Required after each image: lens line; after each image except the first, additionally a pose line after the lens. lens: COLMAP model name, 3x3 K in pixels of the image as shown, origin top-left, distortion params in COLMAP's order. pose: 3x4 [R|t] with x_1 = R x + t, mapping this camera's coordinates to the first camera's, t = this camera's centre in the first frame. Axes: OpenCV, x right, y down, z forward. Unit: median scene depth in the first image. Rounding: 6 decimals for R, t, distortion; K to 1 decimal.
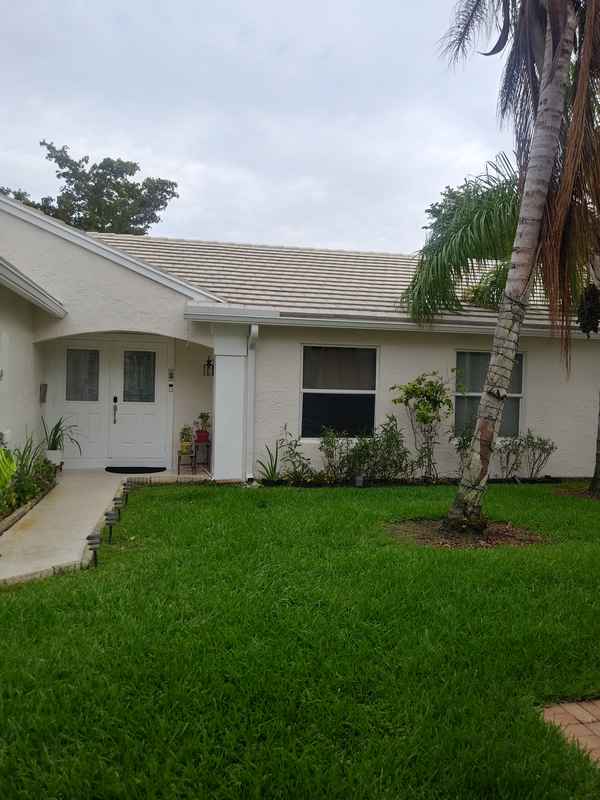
lens RADIAL K [[650.3, 0, 314.6], [0, 650.3, 381.7], [0, 0, 1]] dist [0.040604, -0.080567]
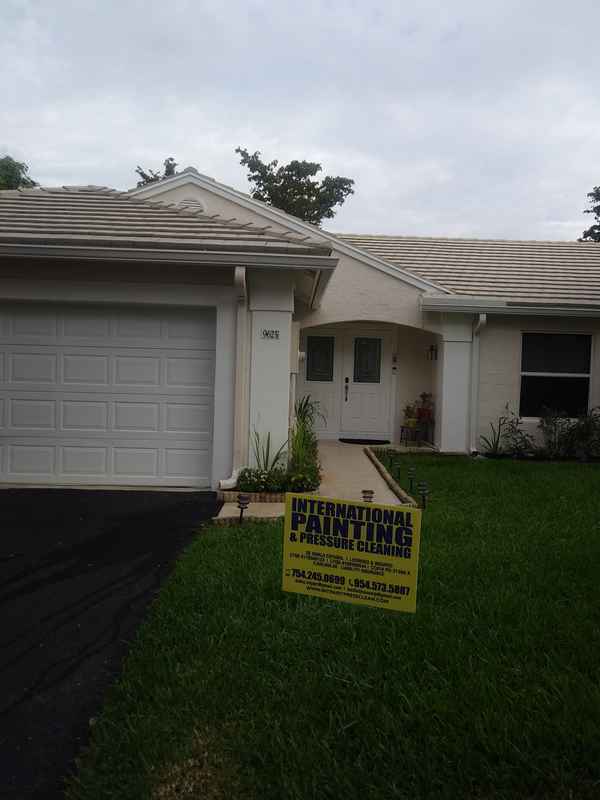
lens RADIAL K [[650.3, 0, 314.6], [0, 650.3, 381.7], [0, 0, 1]] dist [0.040604, -0.080567]
pose [[0.981965, 0.010869, -0.188748, -0.144949], [-0.007203, 0.999772, 0.020099, 0.007484], [0.188923, -0.018377, 0.981820, -0.133153]]
